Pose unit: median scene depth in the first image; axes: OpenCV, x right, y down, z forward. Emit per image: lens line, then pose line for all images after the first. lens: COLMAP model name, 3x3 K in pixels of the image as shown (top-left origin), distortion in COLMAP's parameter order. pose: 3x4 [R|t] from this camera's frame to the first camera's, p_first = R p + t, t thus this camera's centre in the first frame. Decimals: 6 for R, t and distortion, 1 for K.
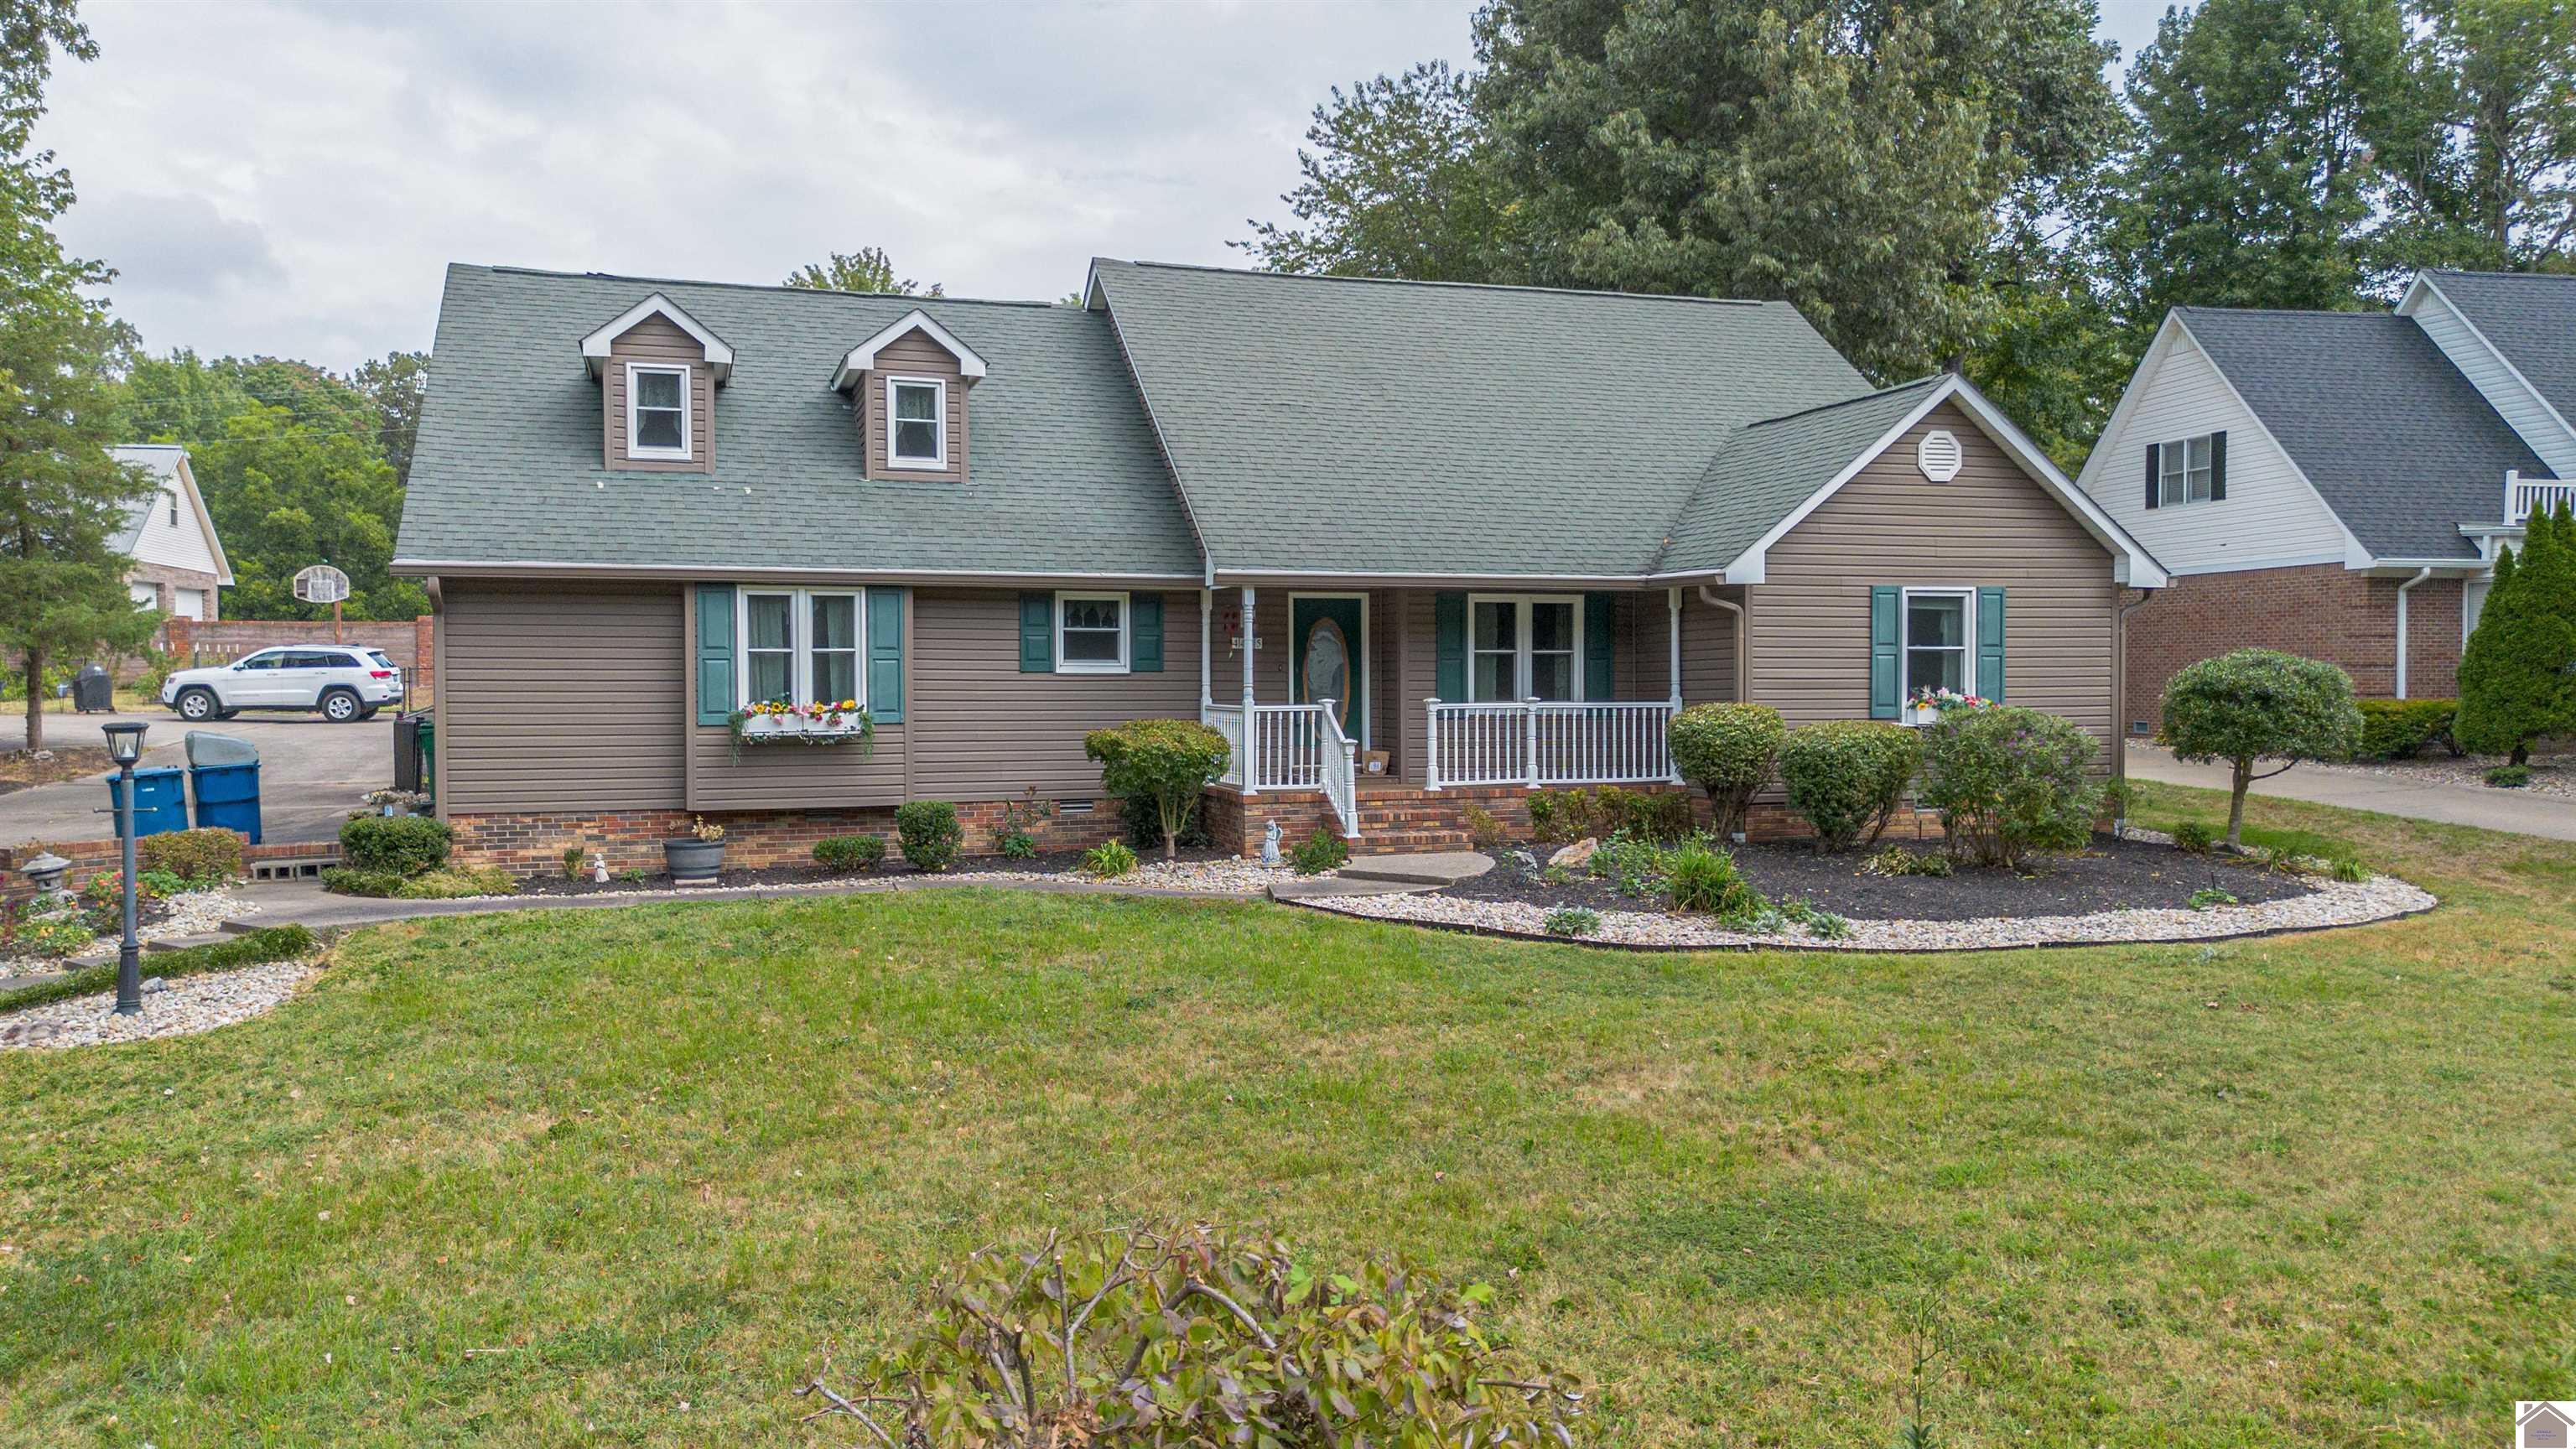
lens RADIAL K [[1919.0, 0, 1278.6], [0, 1919.0, 808.7], [0, 0, 1]] dist [0.058724, -0.055686]
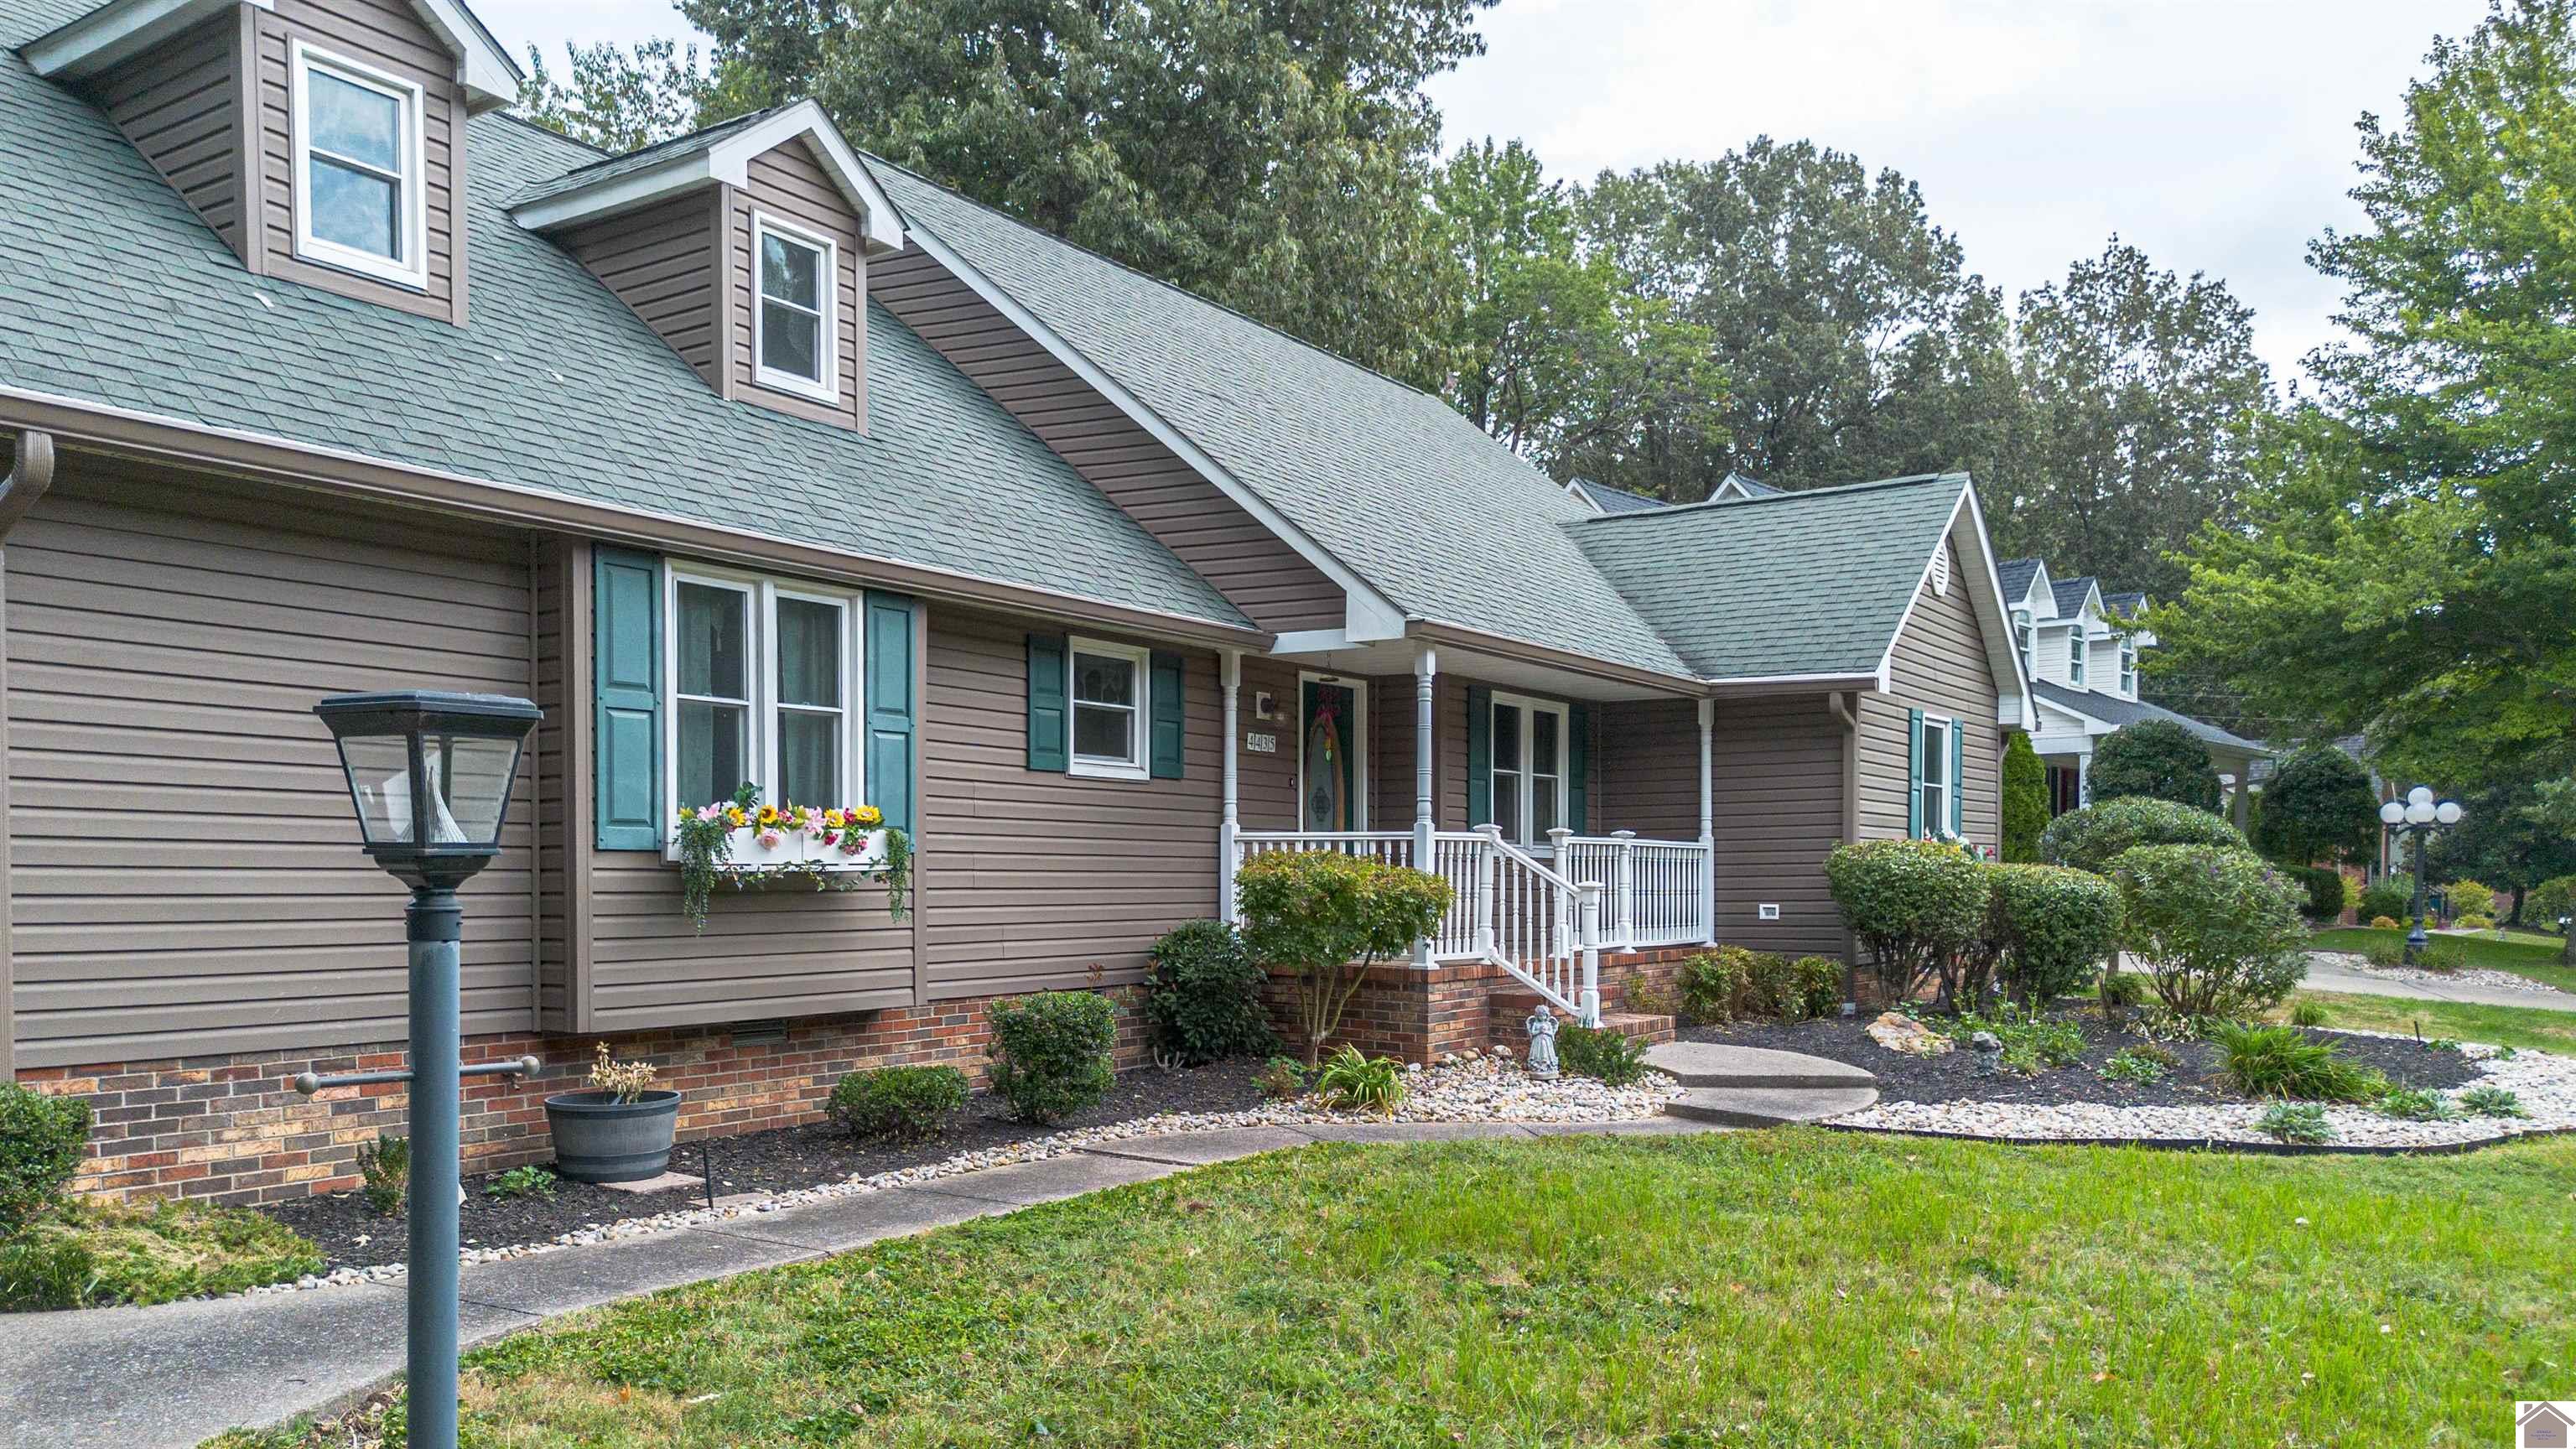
lens RADIAL K [[1866.6, 0, 1286.7], [0, 1866.6, 1006.4], [0, 0, 1]] dist [0.001951, -0.002984]
pose [[0.796227, -0.037526, 0.603833, -0.428852], [0.035212, 0.999257, 0.015668, -0.006519], [-0.603972, 0.008787, 0.796957, 0.526546]]
